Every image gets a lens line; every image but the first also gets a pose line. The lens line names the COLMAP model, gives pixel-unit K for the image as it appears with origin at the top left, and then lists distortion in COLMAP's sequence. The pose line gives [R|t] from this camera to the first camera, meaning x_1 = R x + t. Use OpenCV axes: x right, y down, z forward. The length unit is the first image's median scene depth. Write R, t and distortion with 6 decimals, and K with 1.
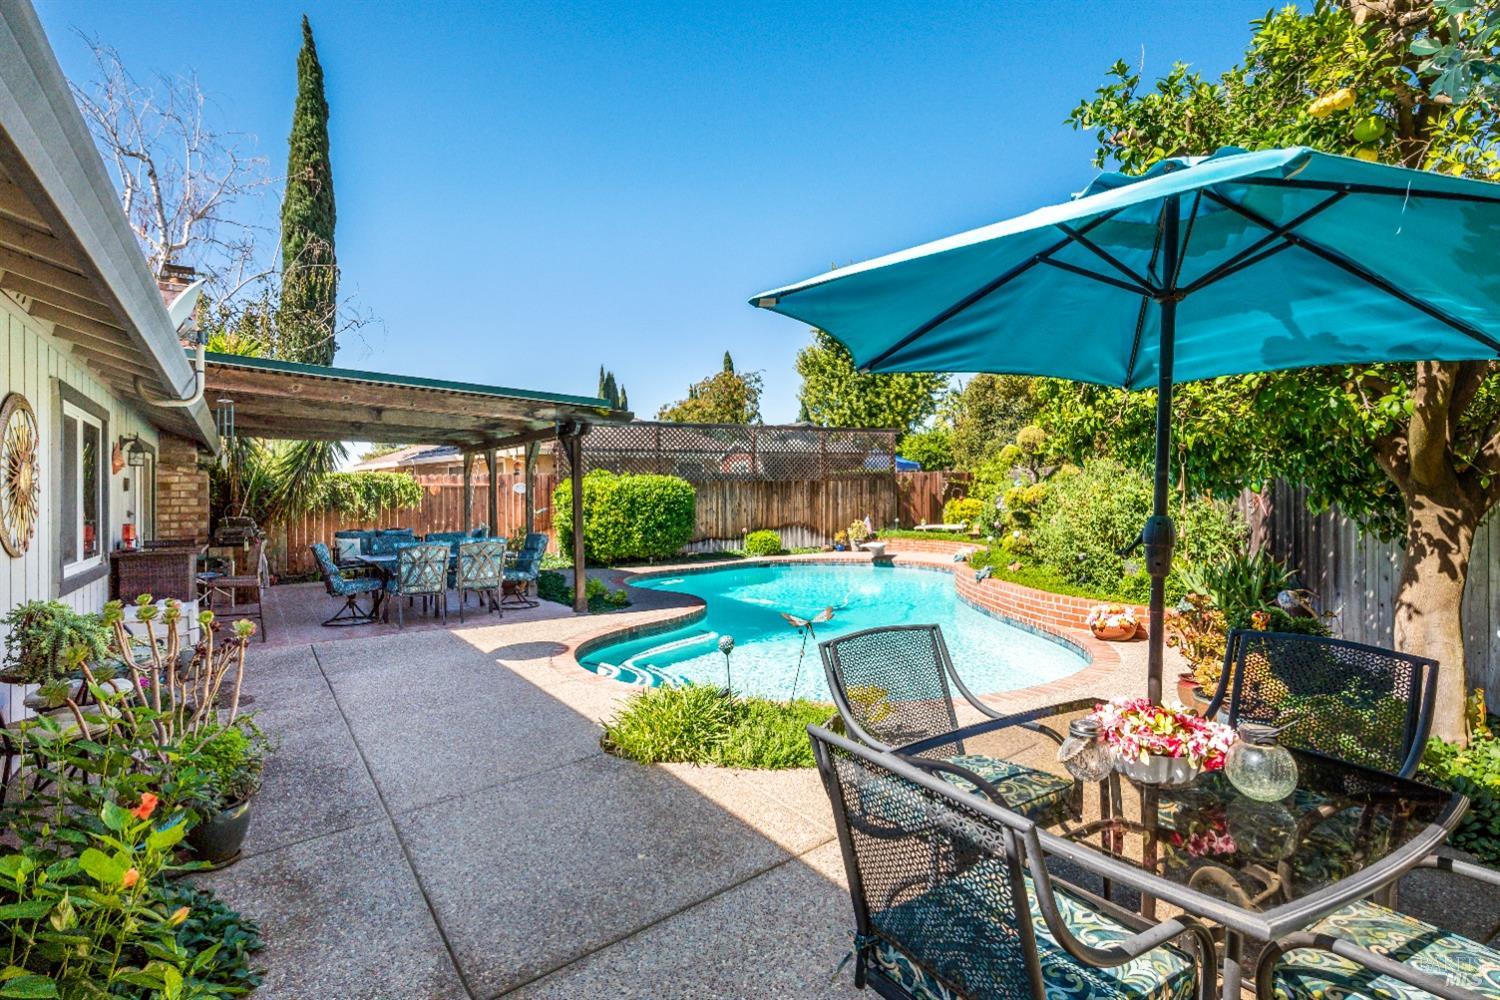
lens RADIAL K [[757.0, 0, 758.5], [0, 757.0, 481.9], [0, 0, 1]] dist [-0.000848, 0.000247]
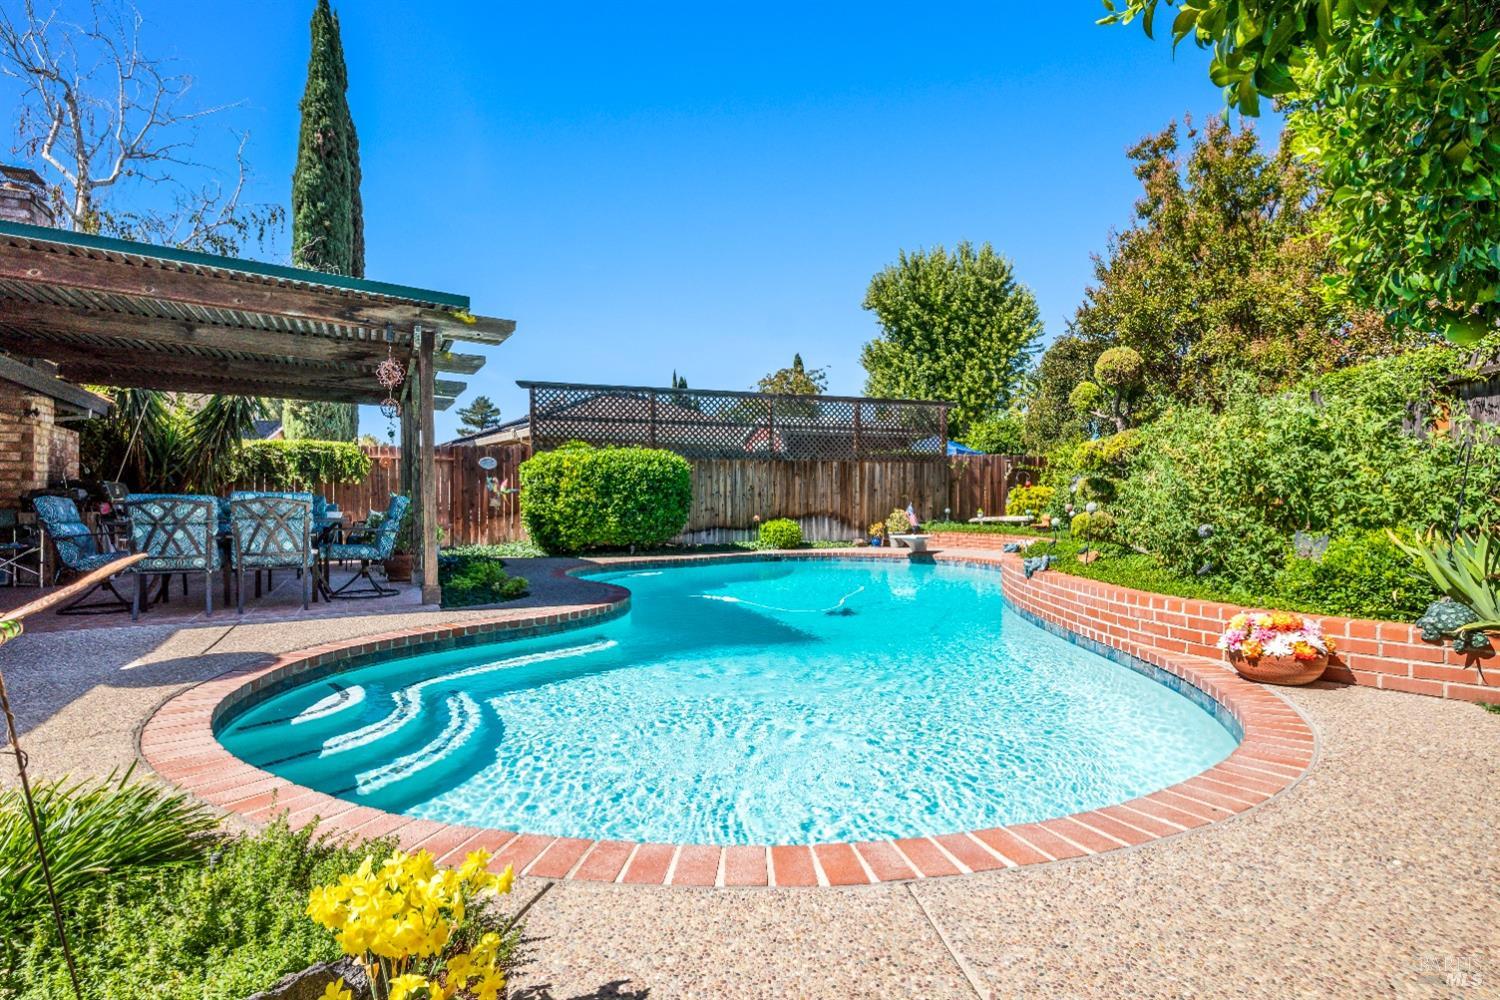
lens RADIAL K [[736.6, 0, 750.0], [0, 736.6, 500.0], [0, 0, 1]] dist [0.000884, 0.000452]
pose [[0.992560, 0.009481, -0.121385, 0.084283], [-0.008146, 0.999901, 0.011489, 0.039931], [0.121481, -0.010415, 0.992539, 0.223009]]
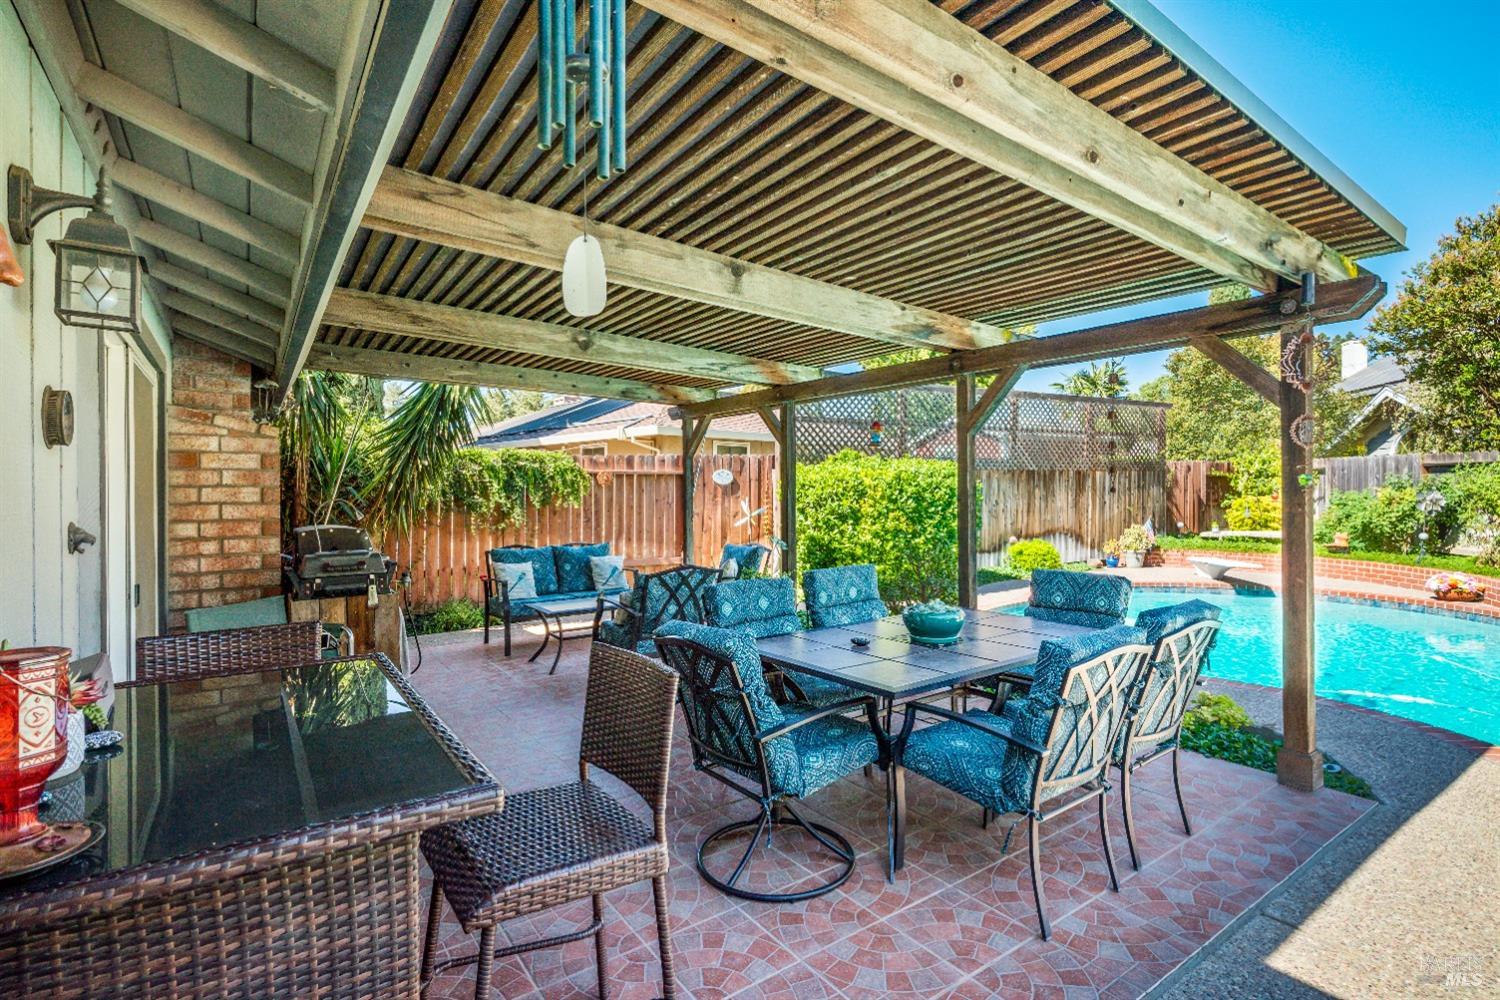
lens RADIAL K [[717.8, 0, 750.6], [0, 717.8, 484.3], [0, 0, 1]] dist [-0.000774, -0.000047]
pose [[0.999747, 0.004878, 0.021952, -0.320558], [-0.005022, 0.999966, 0.006485, 0.010968], [-0.021920, -0.006593, 0.999738, 0.396039]]
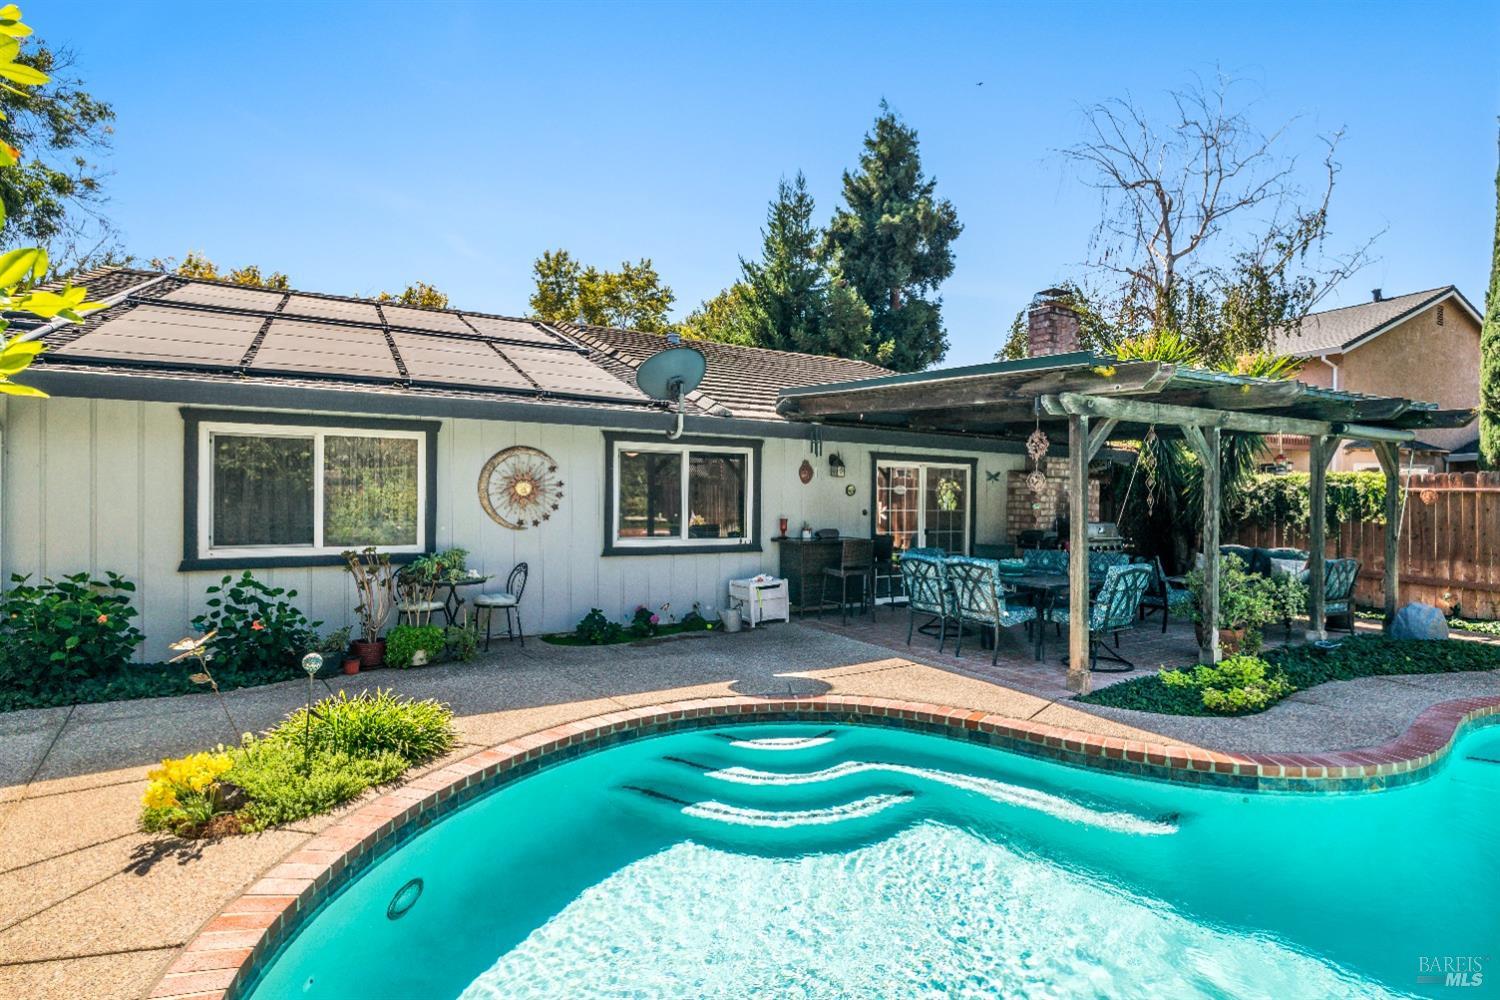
lens RADIAL K [[733.6, 0, 775.3], [0, 733.6, 498.7], [0, 0, 1]] dist [0.017628, 0.000011]
pose [[-0.050758, 0.013965, -0.998613, 0.236938], [0.006293, 0.999887, 0.013663, -0.000062], [0.998691, -0.005591, -0.050840, 0.479120]]
